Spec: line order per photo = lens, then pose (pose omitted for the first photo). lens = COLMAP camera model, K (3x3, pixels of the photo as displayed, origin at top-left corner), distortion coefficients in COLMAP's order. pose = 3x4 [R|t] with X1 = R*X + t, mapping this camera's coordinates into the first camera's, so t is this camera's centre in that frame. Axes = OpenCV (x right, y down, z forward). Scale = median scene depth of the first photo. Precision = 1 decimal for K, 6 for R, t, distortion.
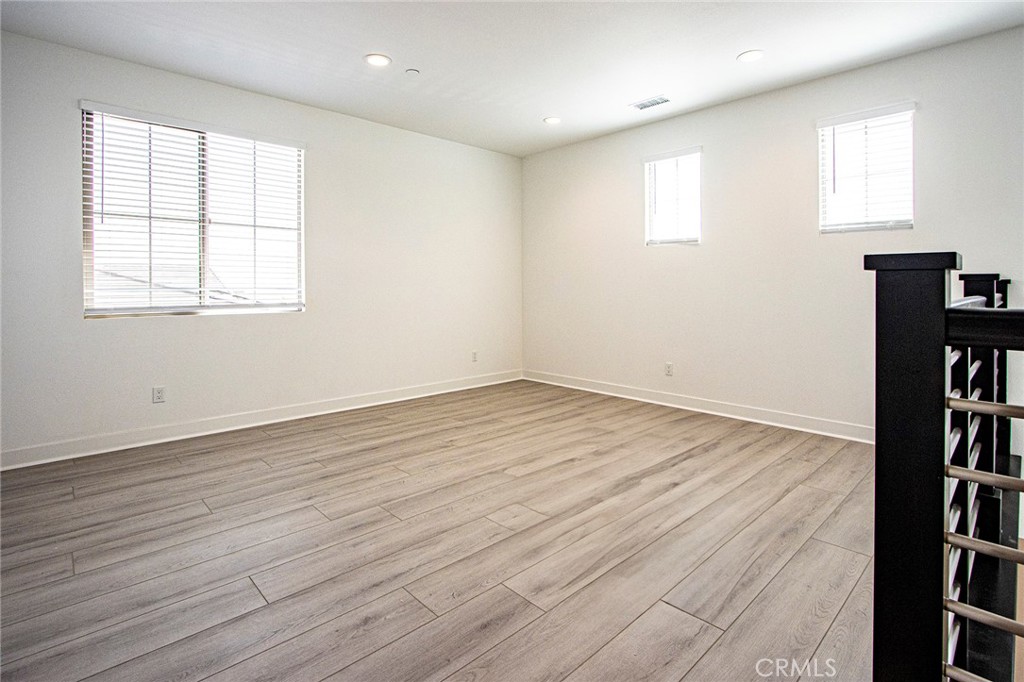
lens RADIAL K [[494.5, 0, 525.0], [0, 494.5, 297.8], [0, 0, 1]] dist [-0.005391, 0.001470]
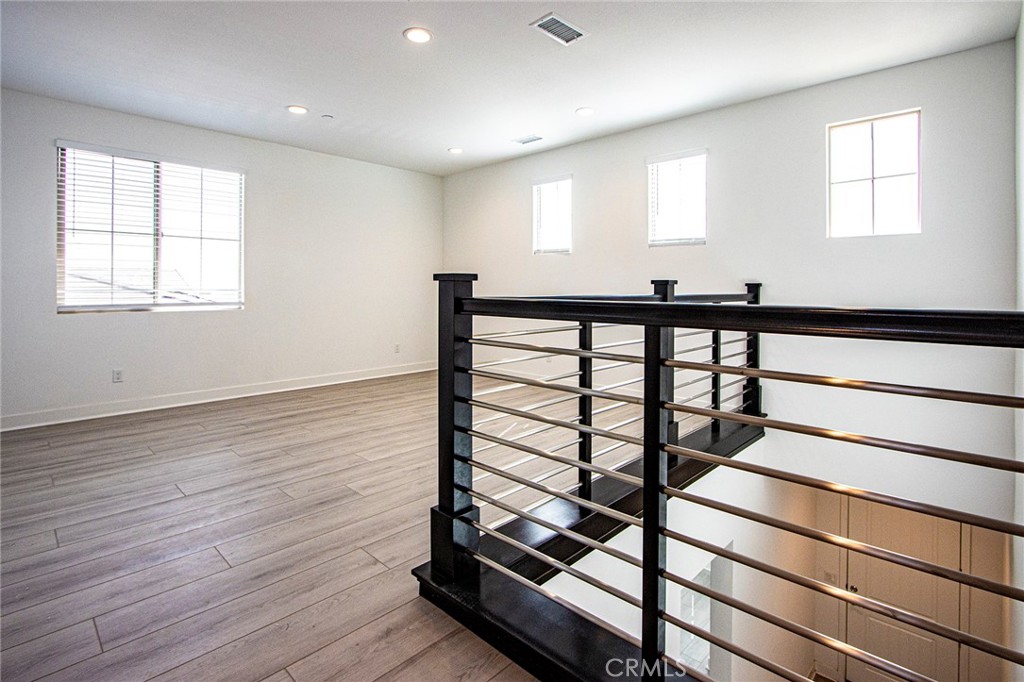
lens RADIAL K [[494.5, 0, 514.9], [0, 494.5, 292.8], [0, 0, 1]] dist [-0.005391, 0.001470]
pose [[0.999564, -0.000208, 0.029535, 0.211451], [0.000614, 0.999905, -0.013756, 0.006051], [-0.029529, 0.013768, 0.999469, -0.262623]]
